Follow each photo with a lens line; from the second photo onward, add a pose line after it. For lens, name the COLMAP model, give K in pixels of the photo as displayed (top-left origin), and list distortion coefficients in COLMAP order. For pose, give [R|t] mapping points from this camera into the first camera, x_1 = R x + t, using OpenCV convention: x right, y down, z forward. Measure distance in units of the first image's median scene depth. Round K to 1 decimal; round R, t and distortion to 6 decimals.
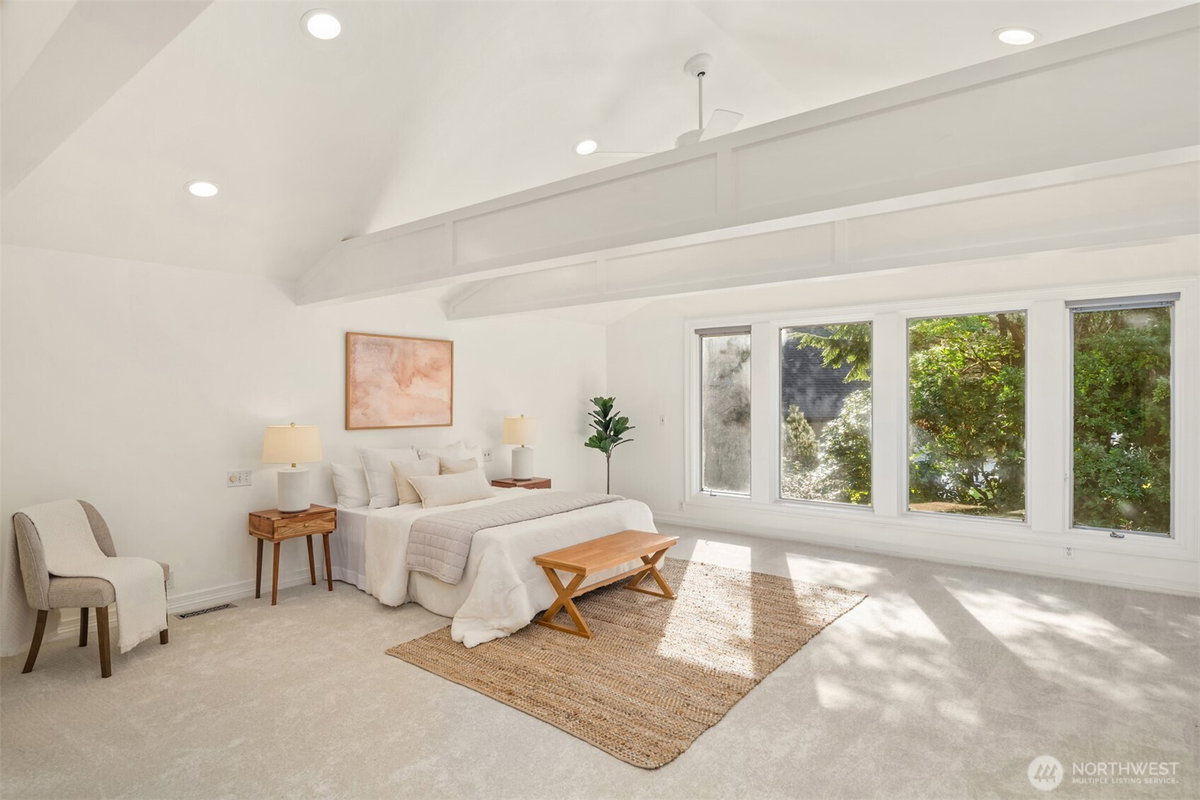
lens RADIAL K [[648.9, 0, 604.4], [0, 648.9, 399.2], [0, 0, 1]] dist [0.000739, -0.000102]
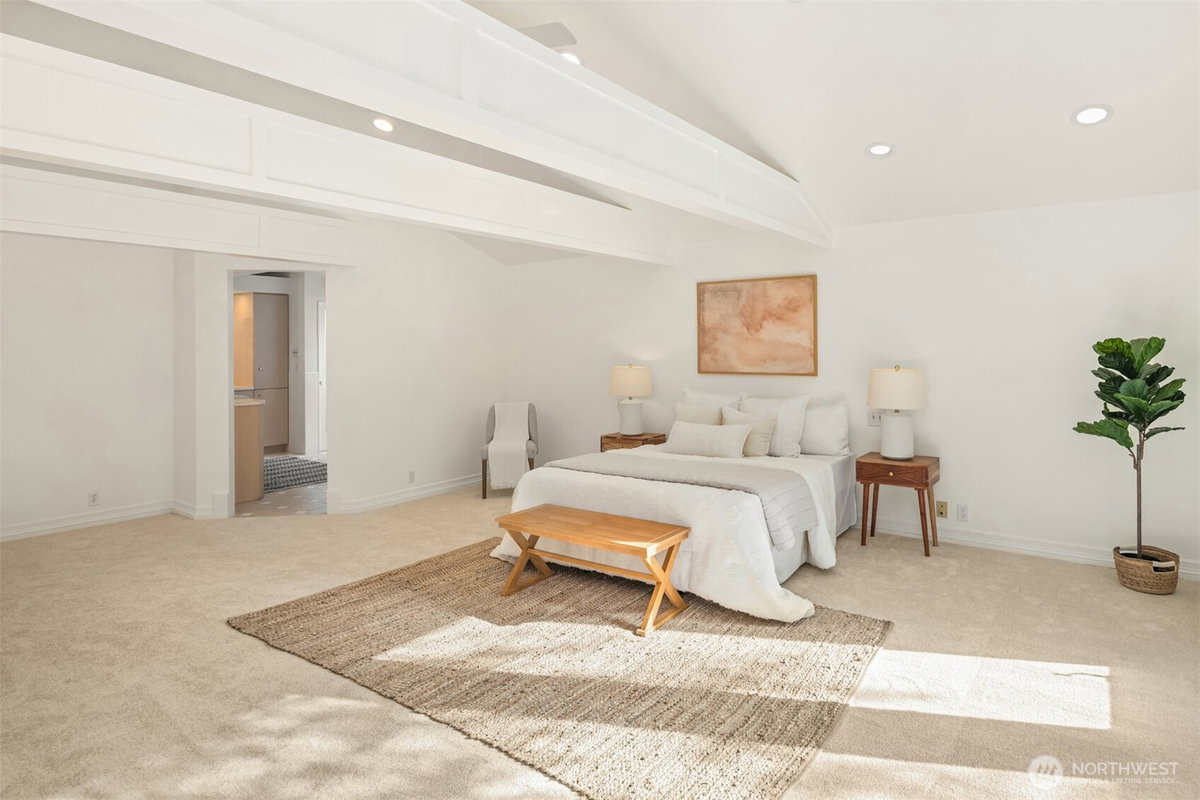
lens RADIAL K [[648.9, 0, 619.3], [0, 648.9, 340.6], [0, 0, 1]] dist [0.000739, -0.000102]
pose [[0.042682, -0.008563, -0.999052, 0.634447], [0.003357, 0.999959, -0.008427, 0.001663], [0.999083, -0.002994, 0.042709, 0.763142]]
